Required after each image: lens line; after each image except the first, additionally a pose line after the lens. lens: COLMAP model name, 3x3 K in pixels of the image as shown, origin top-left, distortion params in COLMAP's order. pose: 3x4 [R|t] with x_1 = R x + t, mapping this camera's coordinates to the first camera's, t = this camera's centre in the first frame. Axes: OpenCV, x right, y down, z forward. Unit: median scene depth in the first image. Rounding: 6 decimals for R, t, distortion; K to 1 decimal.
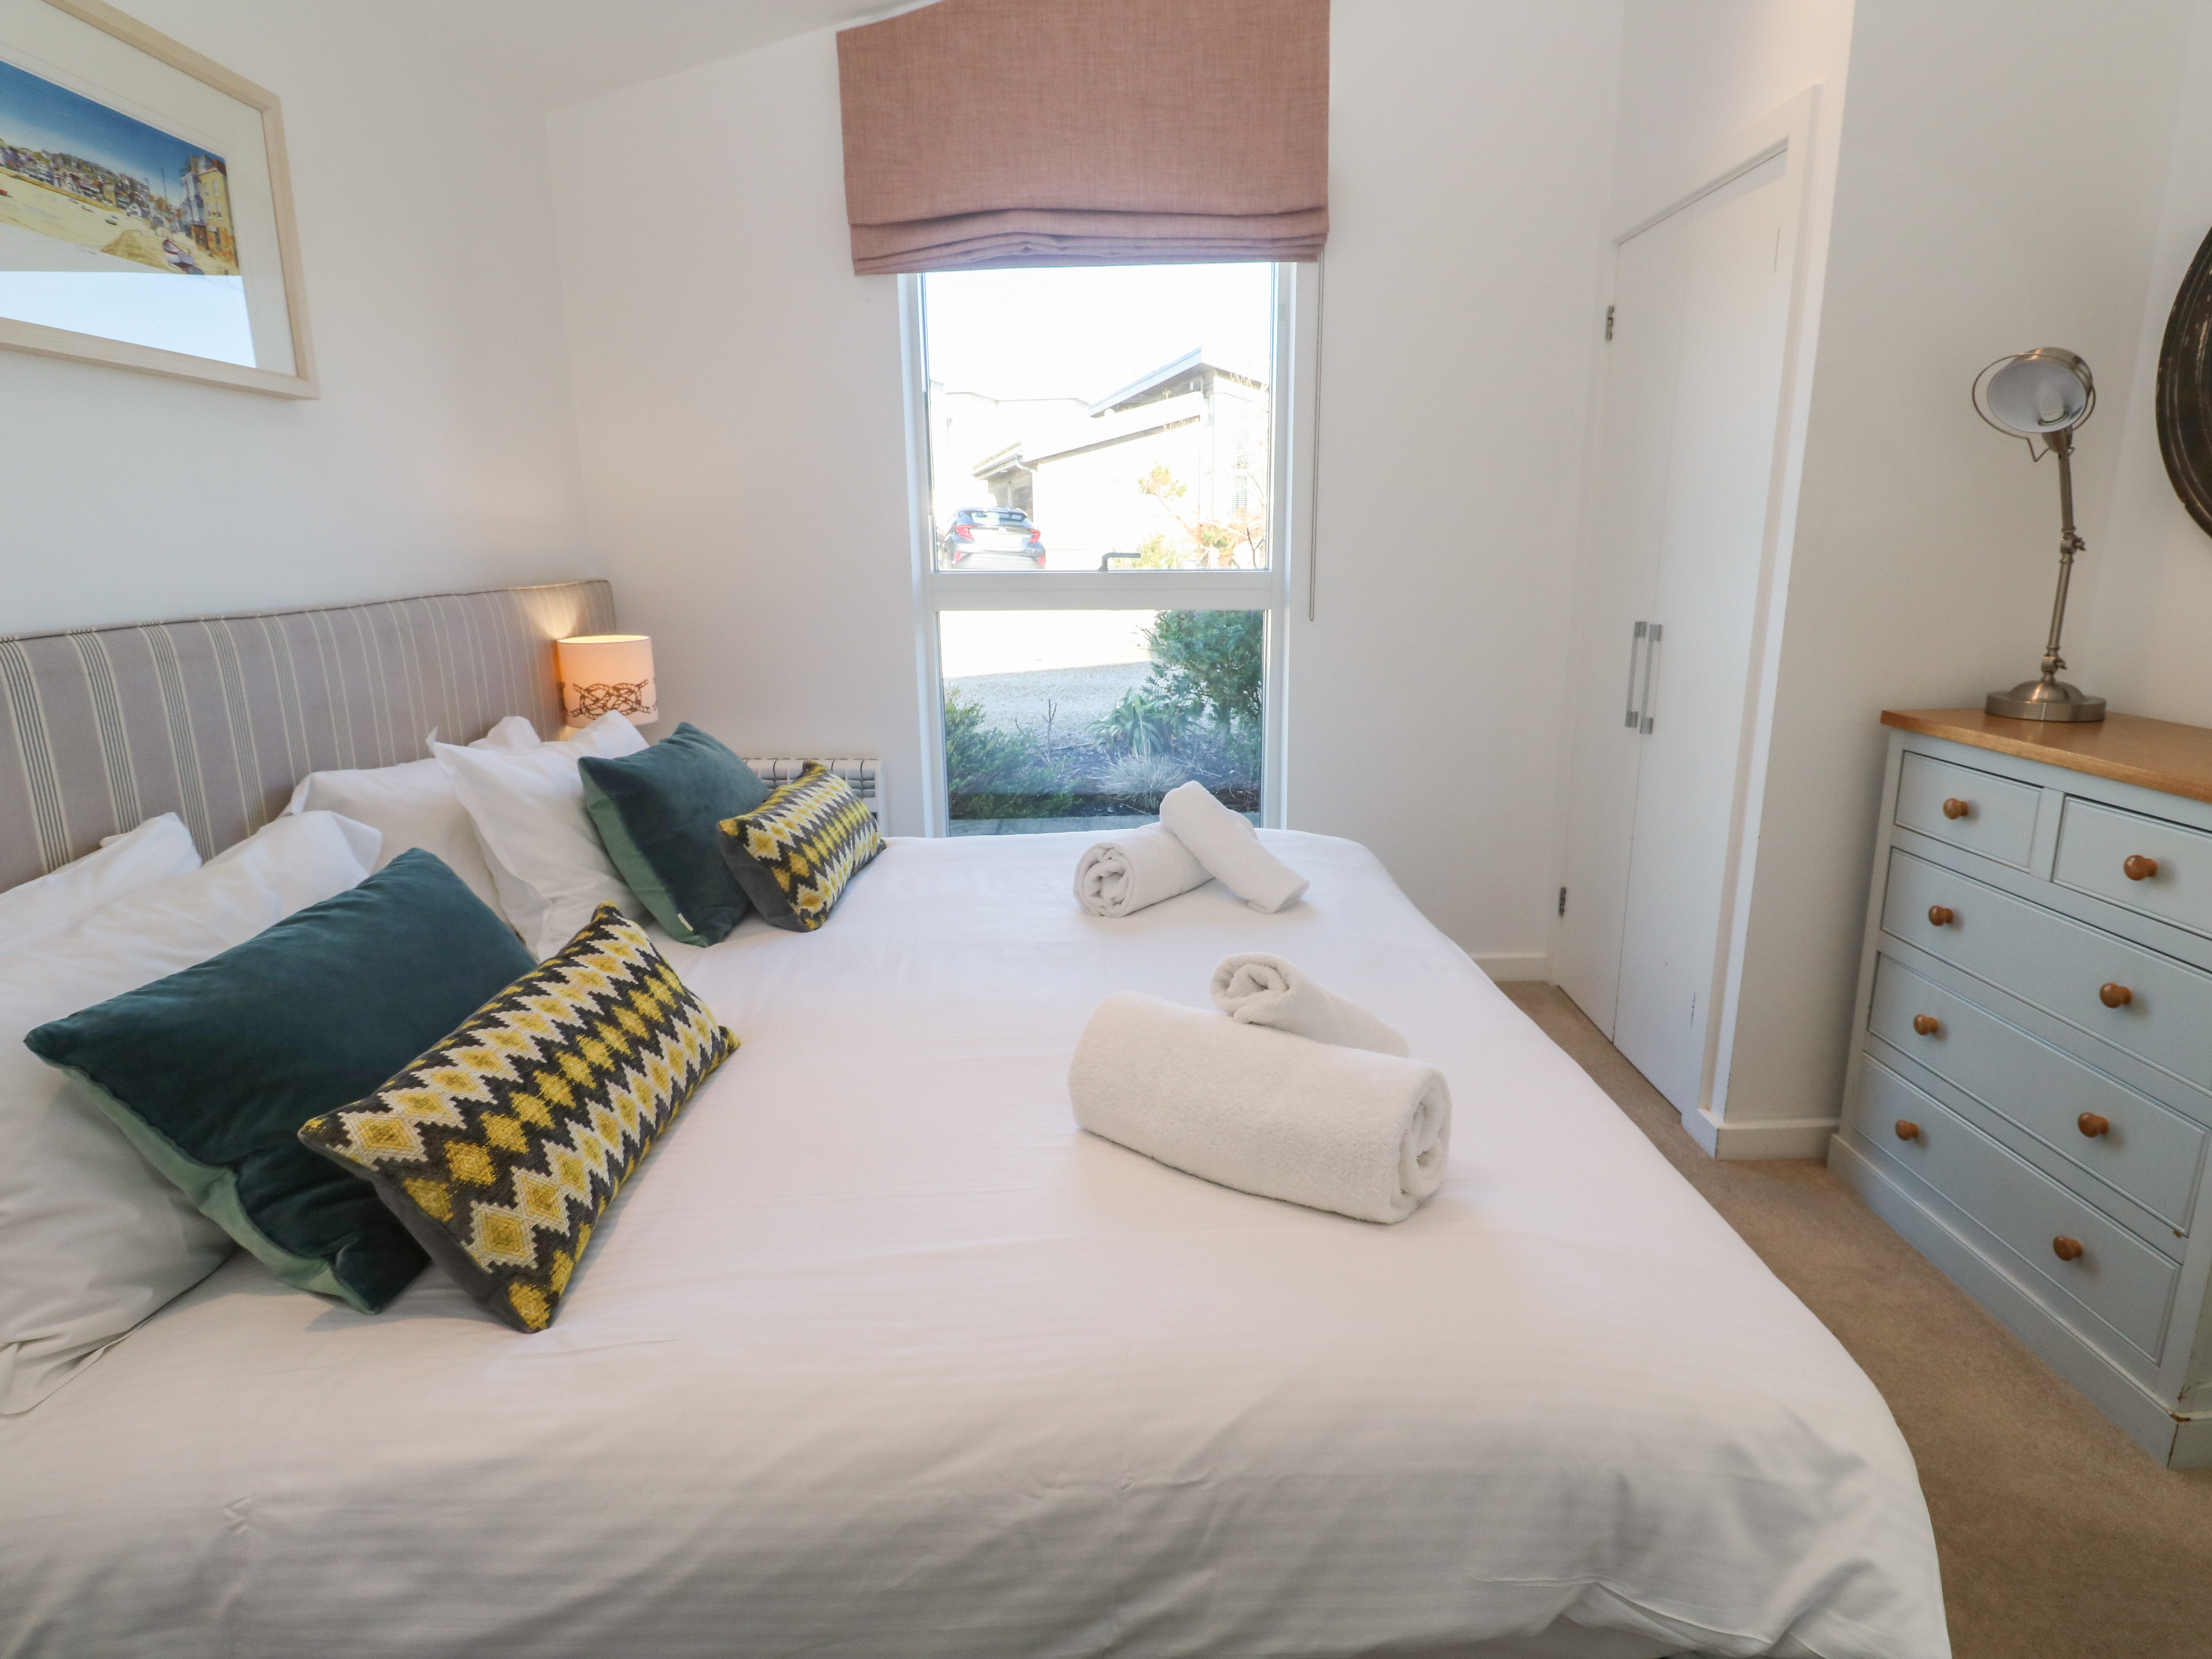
lens RADIAL K [[1149.7, 0, 1128.0], [0, 1149.7, 808.4], [0, 0, 1]] dist [0.000853, -0.009211]
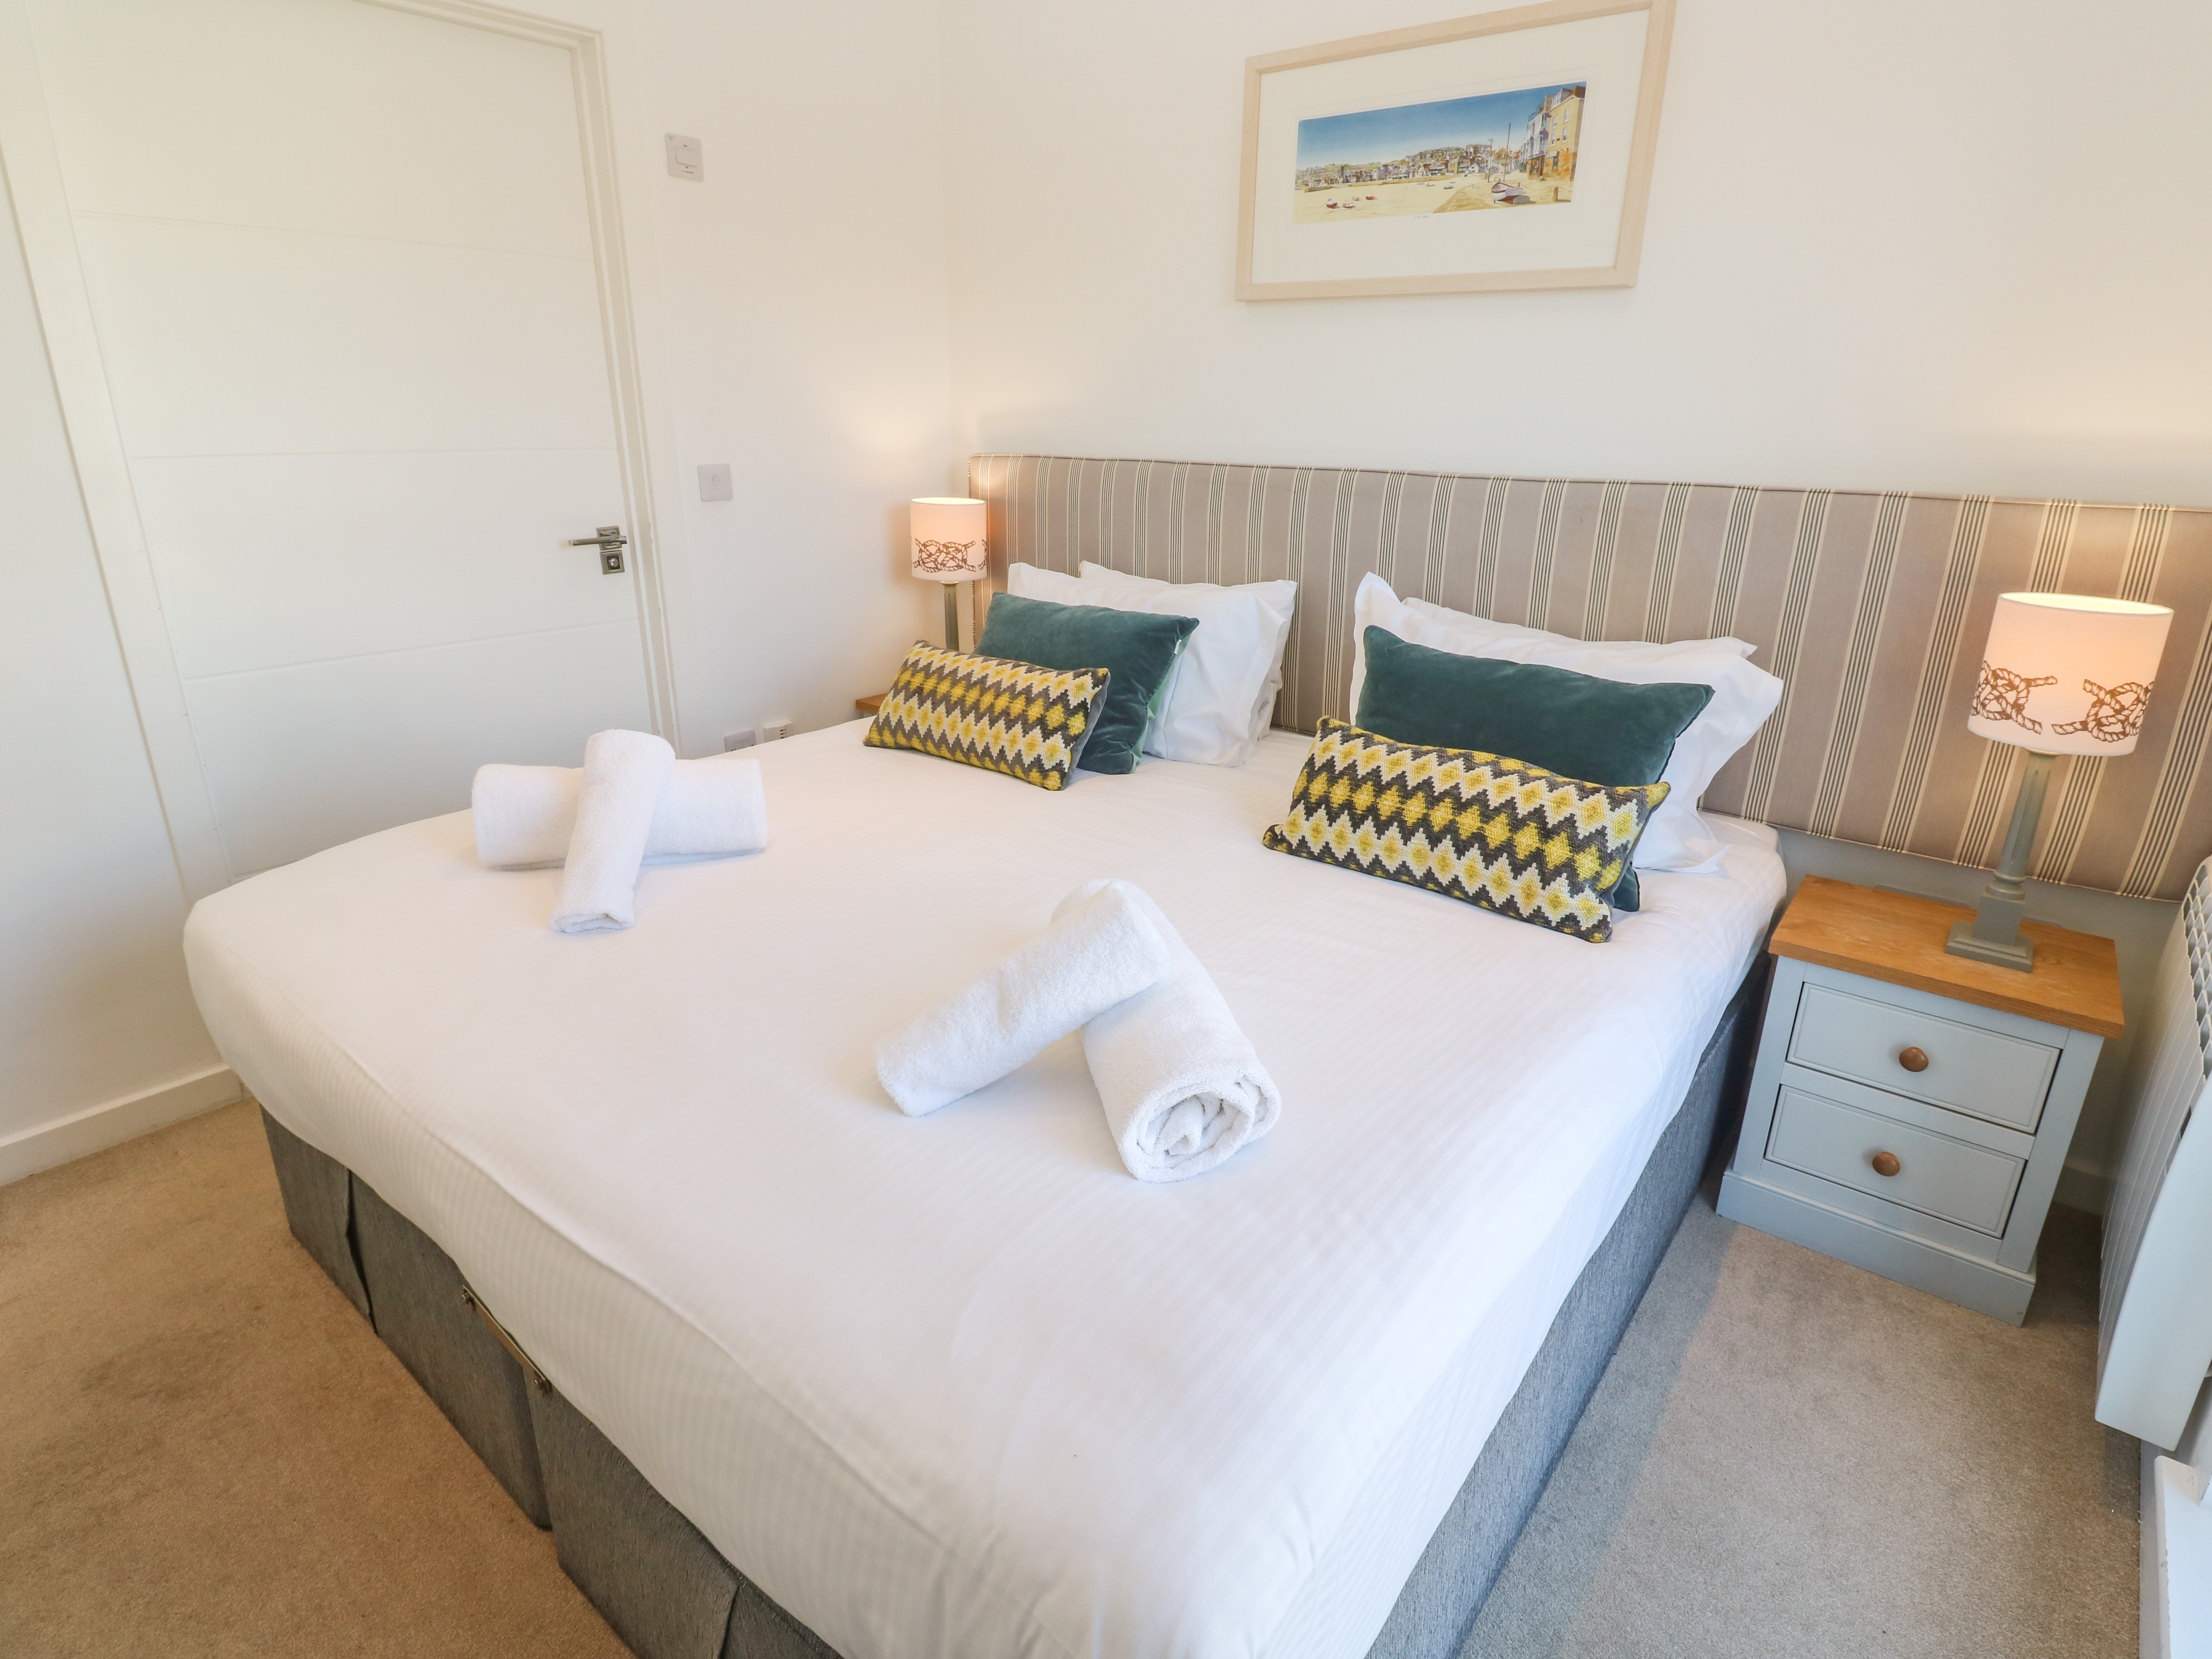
lens RADIAL K [[1149.7, 0, 1131.5], [0, 1149.7, 809.7], [0, 0, 1]] dist [0.000853, -0.009211]
pose [[-0.642679, 0.242311, -0.726807, 0.559368], [-0.192475, 0.867175, 0.459305, -0.392339], [0.741564, 0.435077, -0.510677, 1.653483]]
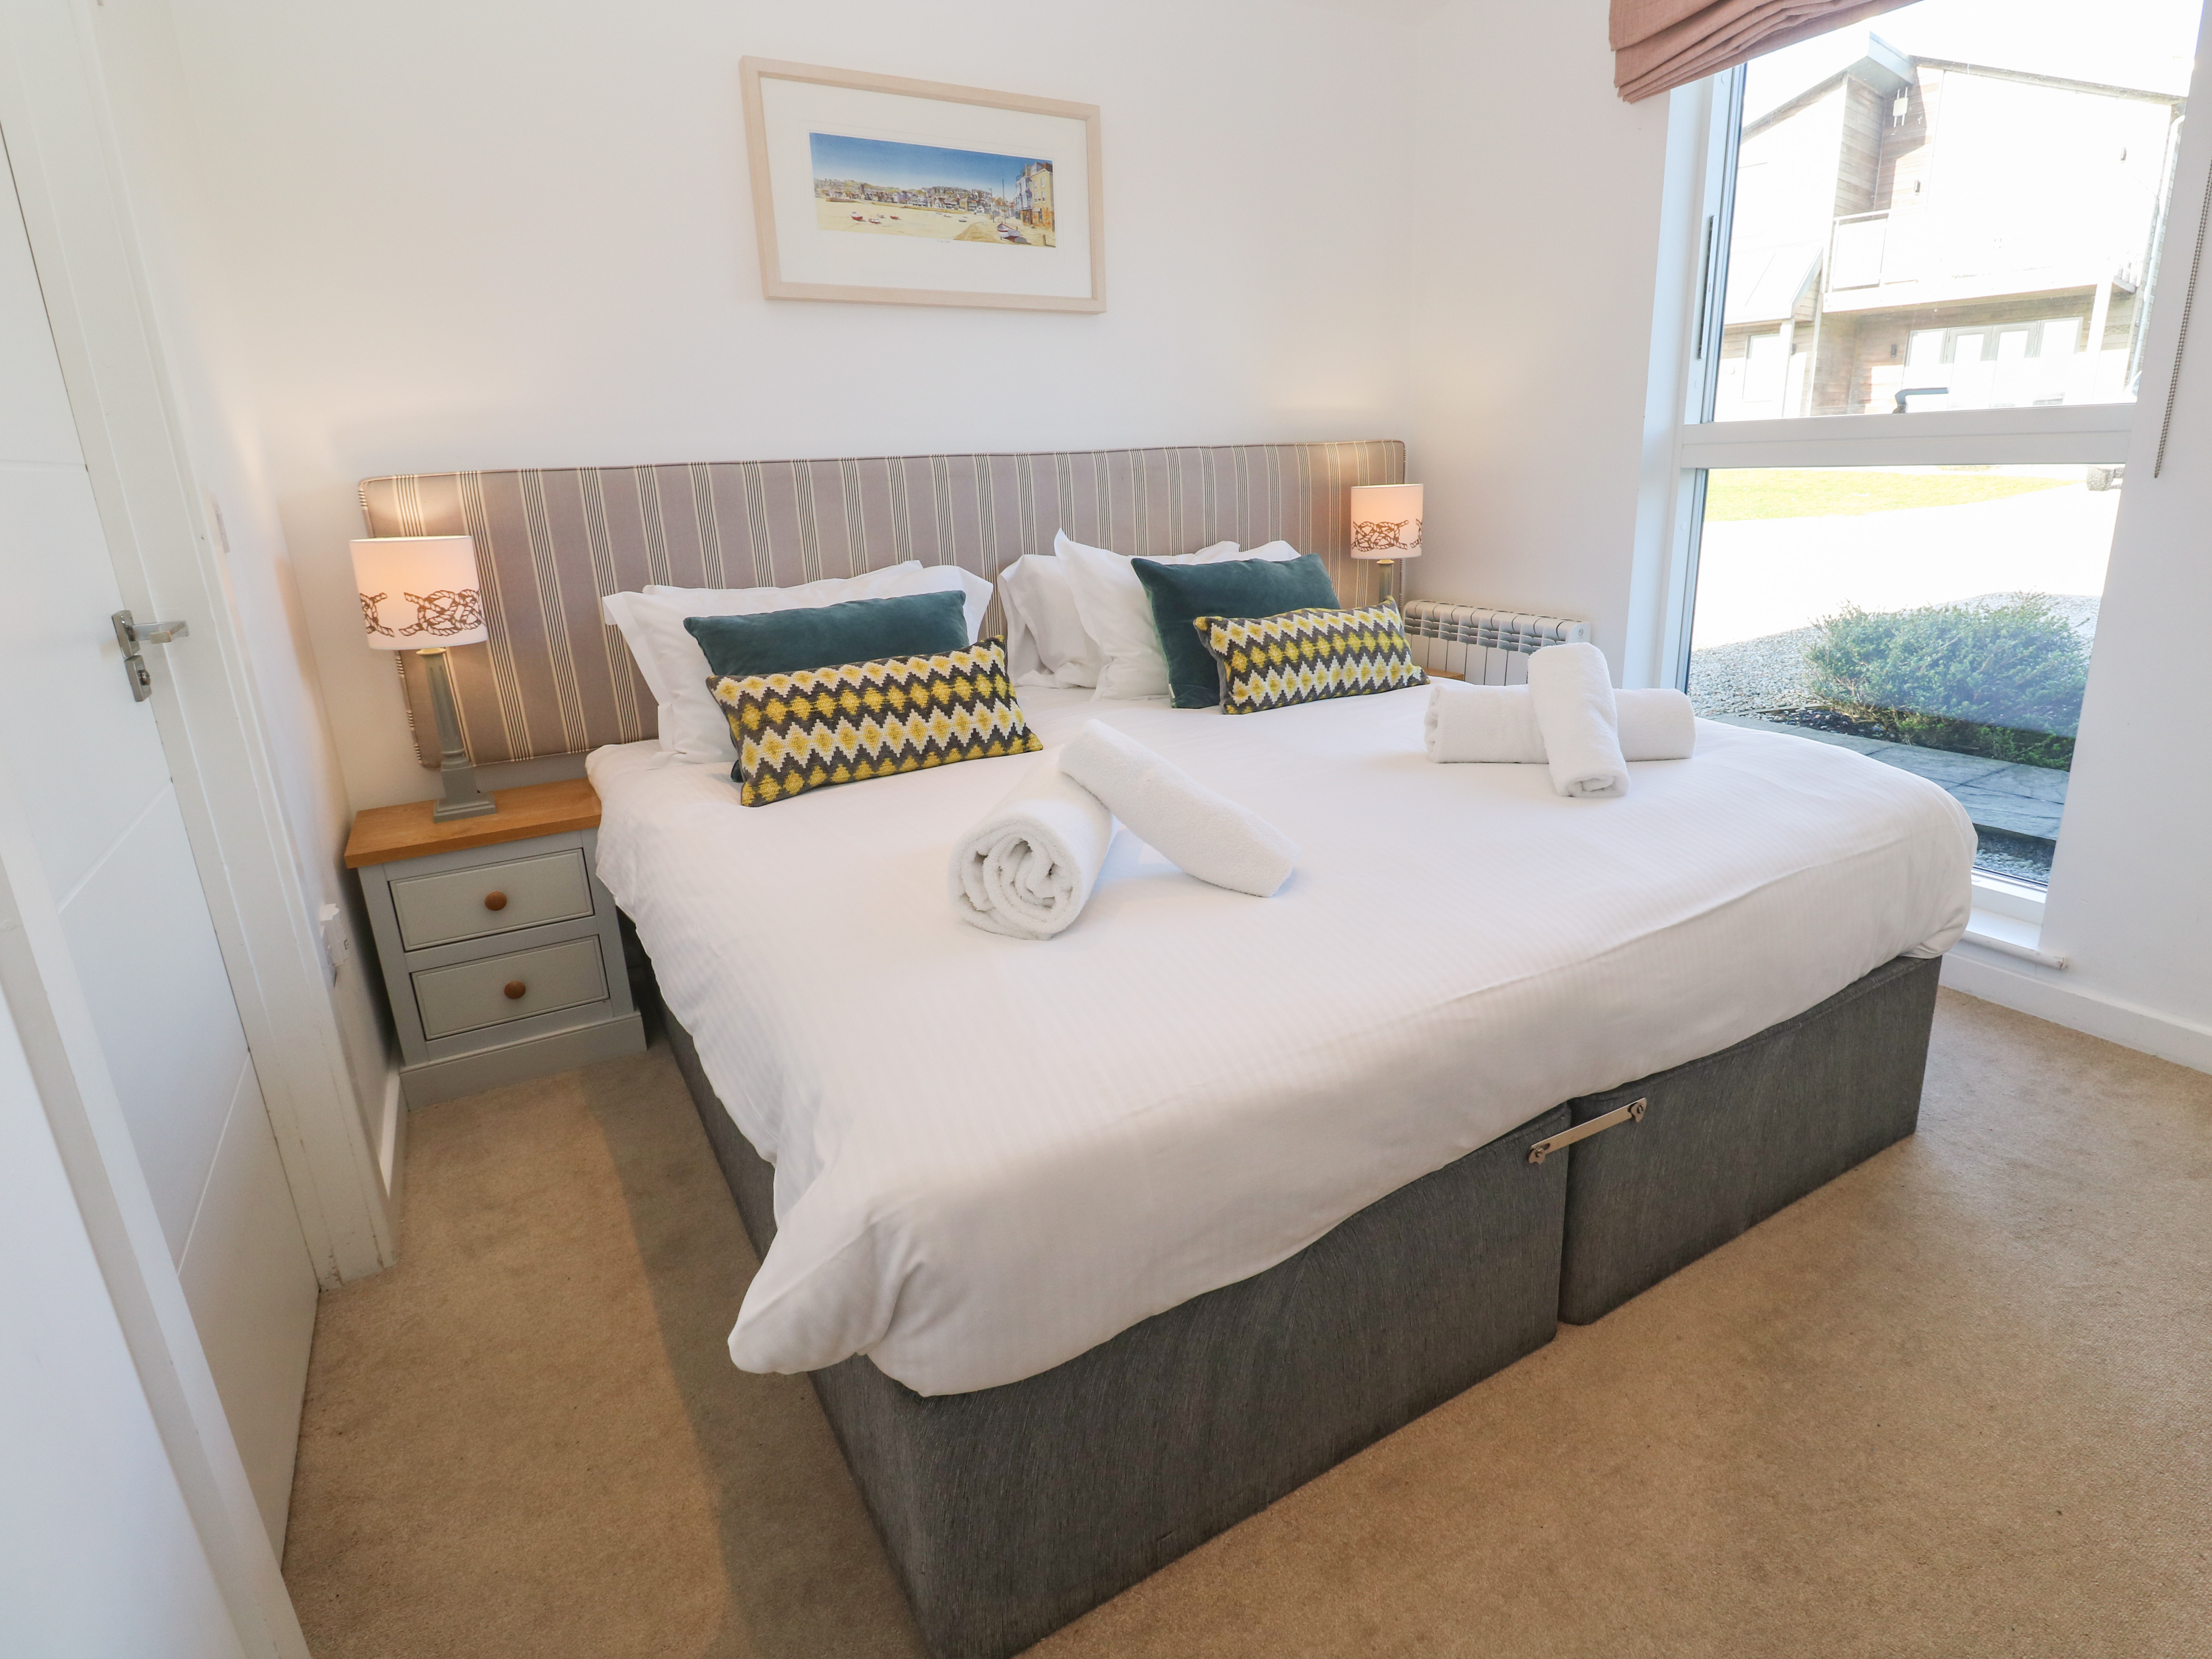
lens RADIAL K [[1149.7, 0, 1147.8], [0, 1149.7, 809.9], [0, 0, 1]] dist [0.000853, -0.009211]
pose [[0.487730, 0.237464, -0.840078, 0.875286], [-0.168509, 0.969805, 0.176302, 0.003481], [0.856577, 0.055573, 0.513018, 0.359997]]
